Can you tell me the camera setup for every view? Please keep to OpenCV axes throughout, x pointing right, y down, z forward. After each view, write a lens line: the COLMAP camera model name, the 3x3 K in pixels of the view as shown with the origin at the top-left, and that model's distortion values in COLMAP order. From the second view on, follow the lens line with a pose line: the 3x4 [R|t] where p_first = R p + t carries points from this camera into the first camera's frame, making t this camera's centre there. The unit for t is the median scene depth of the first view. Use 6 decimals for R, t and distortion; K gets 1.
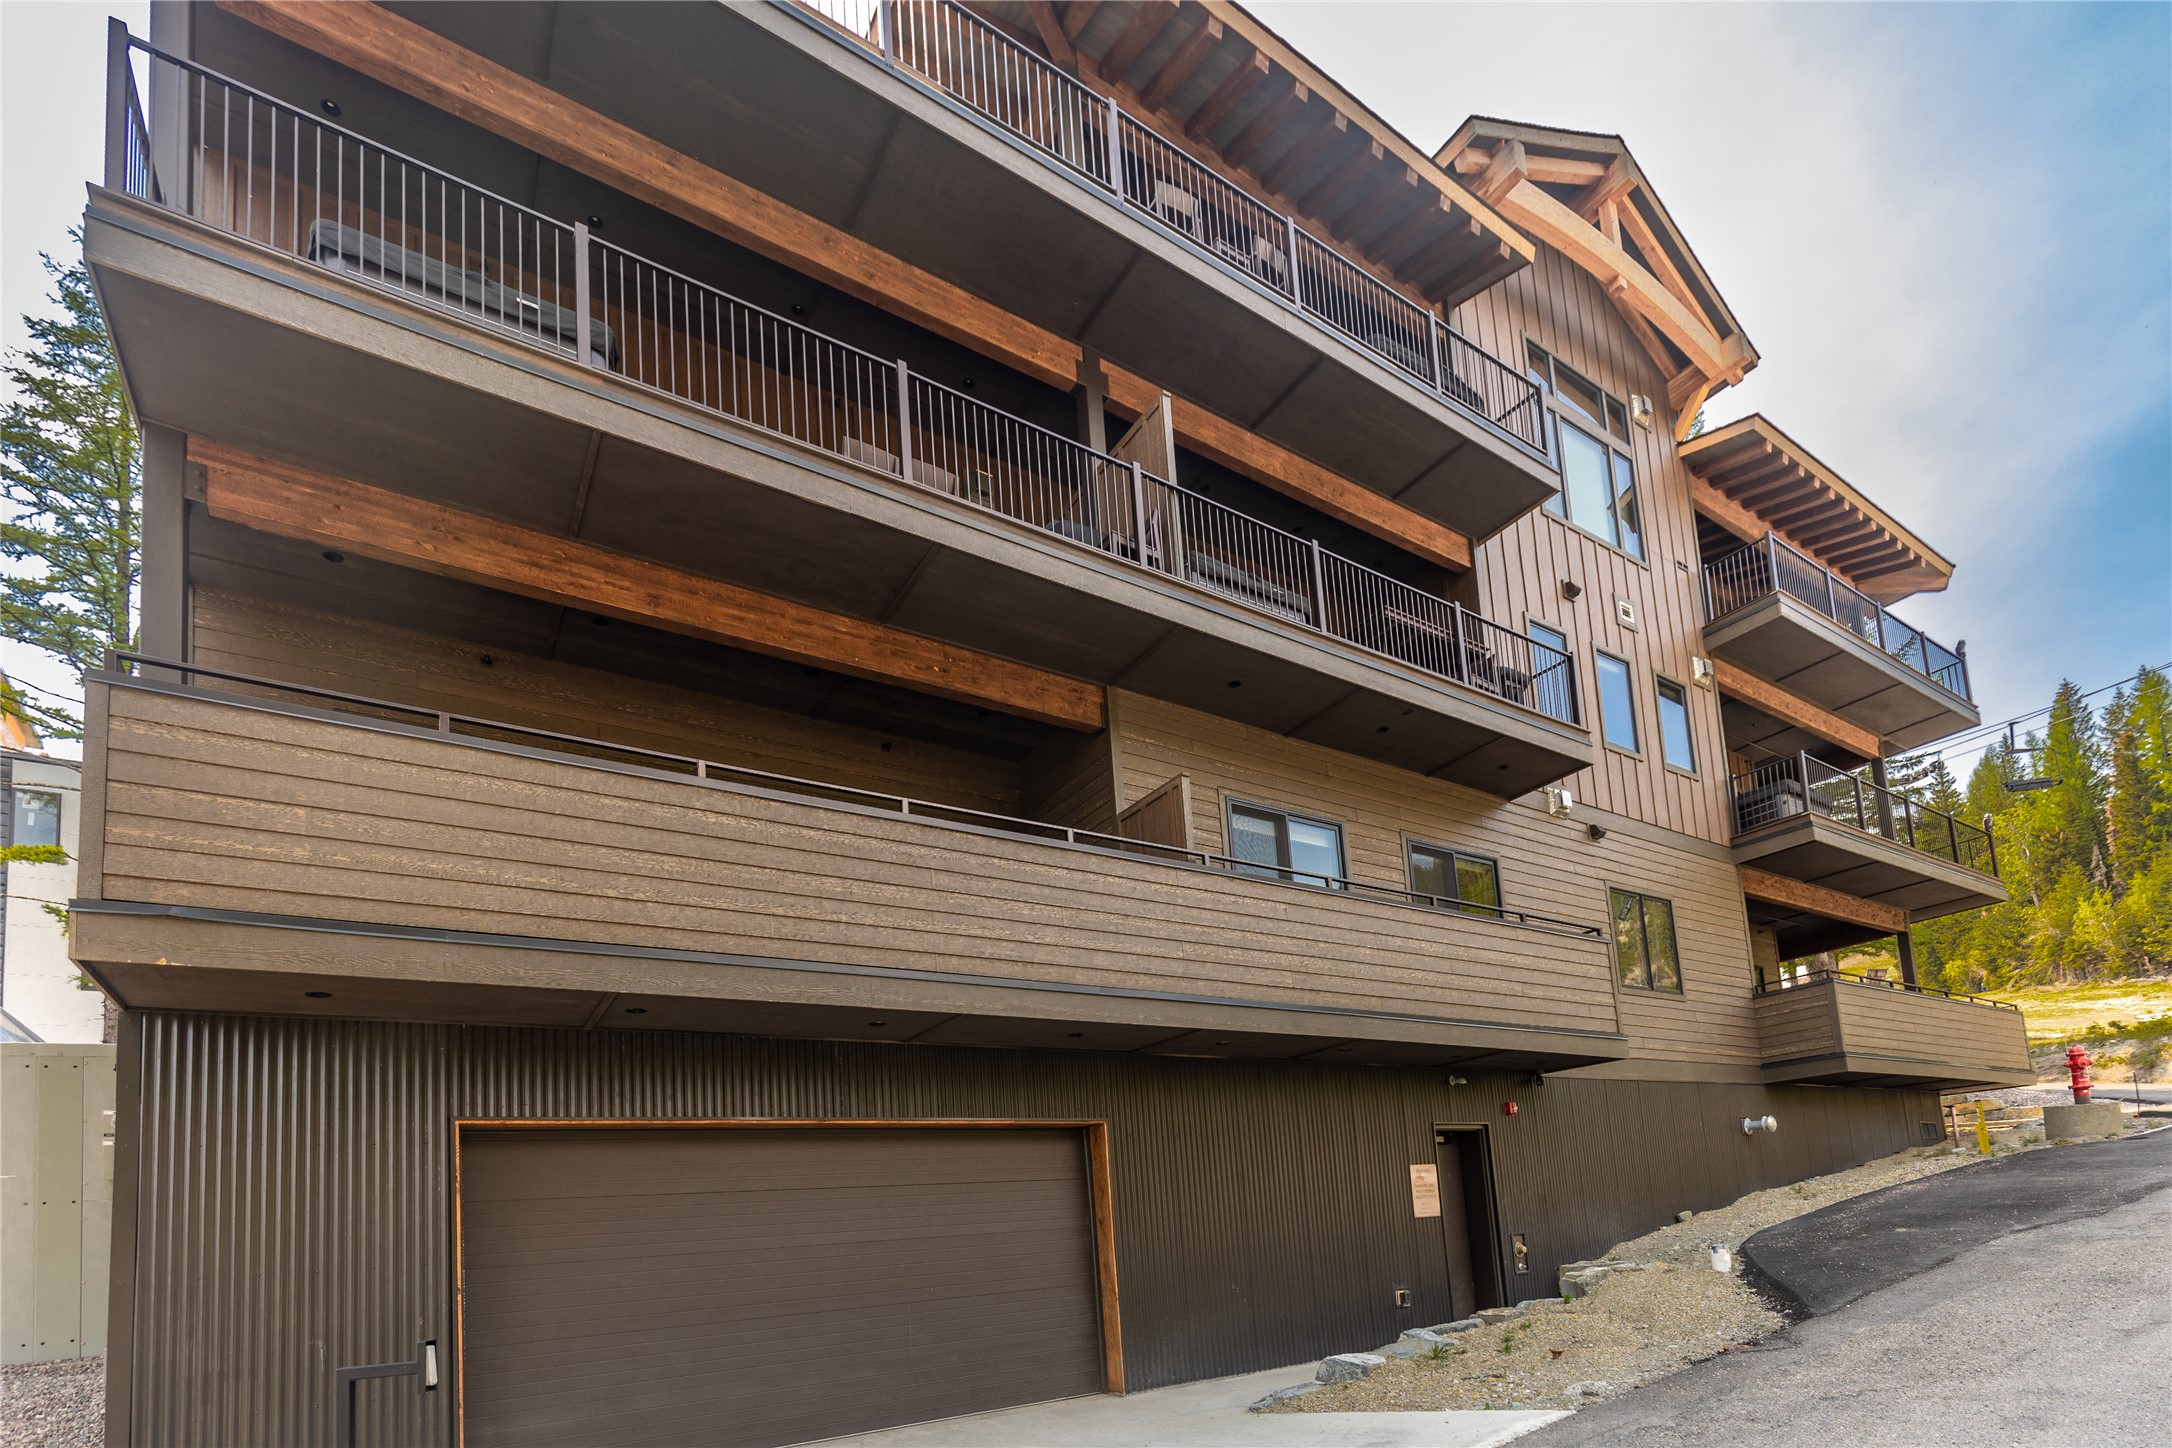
lens RADIAL K [[1049.2, 0, 1087.6], [0, 1049.2, 1118.5], [0, 0, 1]] dist [0.000378, 0.000232]
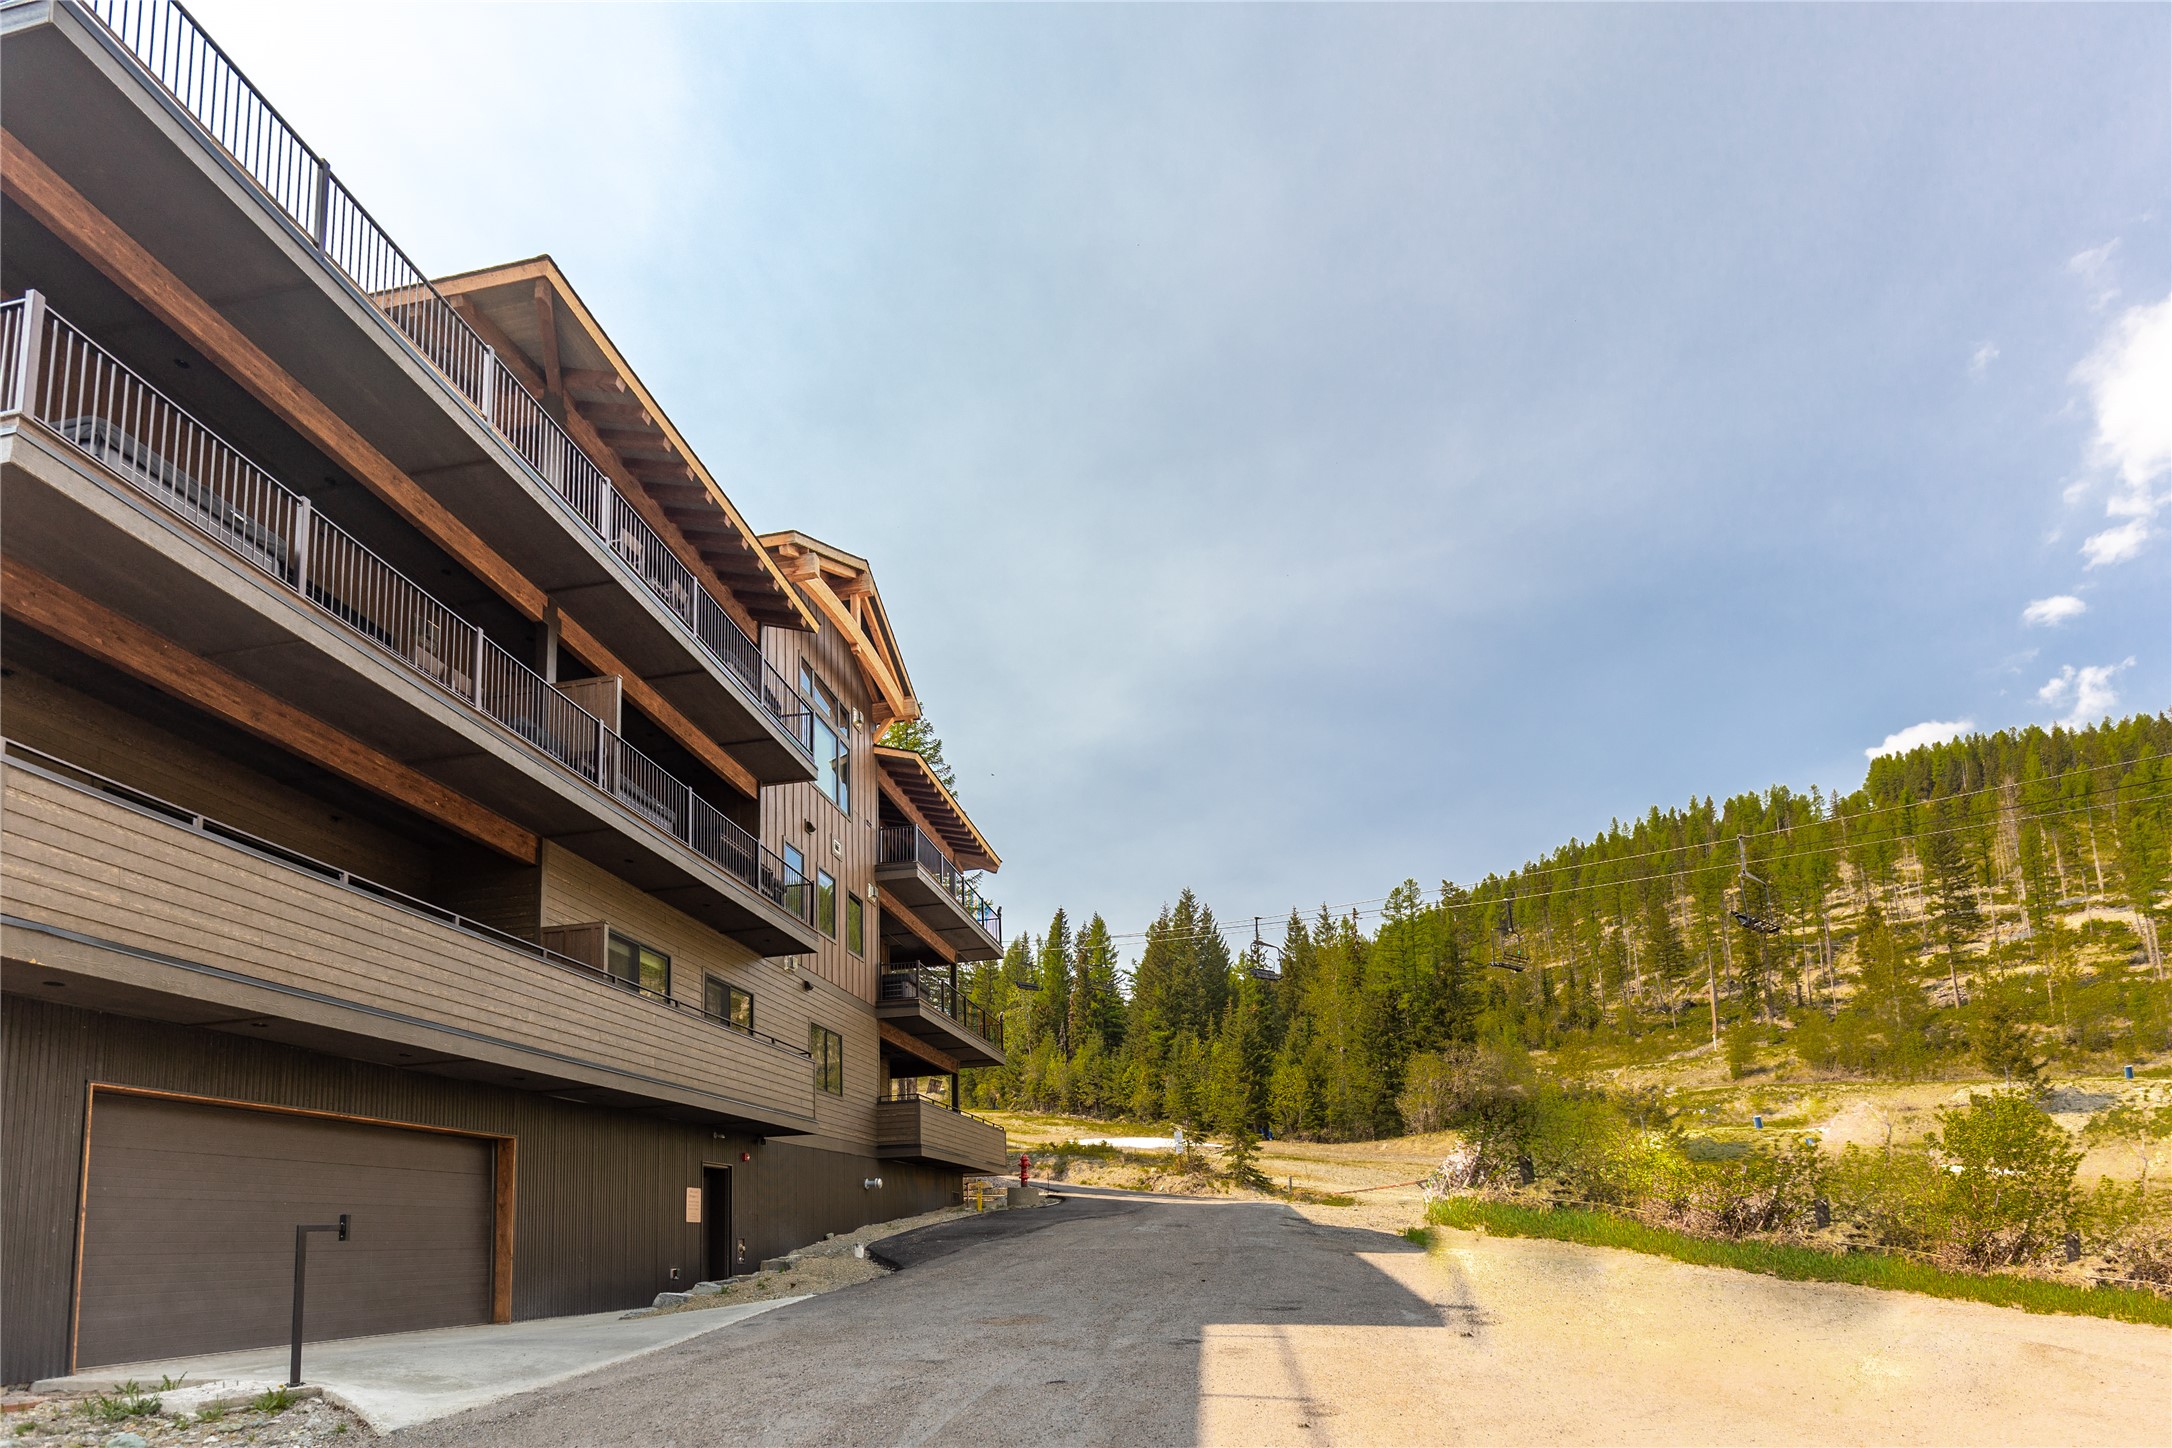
lens RADIAL K [[1049.2, 0, 1087.6], [0, 1049.2, 1118.5], [0, 0, 1]] dist [0.000378, 0.000232]
pose [[0.693383, 0.126977, 0.709293, -0.328001], [-0.089759, 0.991905, -0.089824, 0.025768], [-0.714957, -0.001383, 0.699168, -0.411697]]
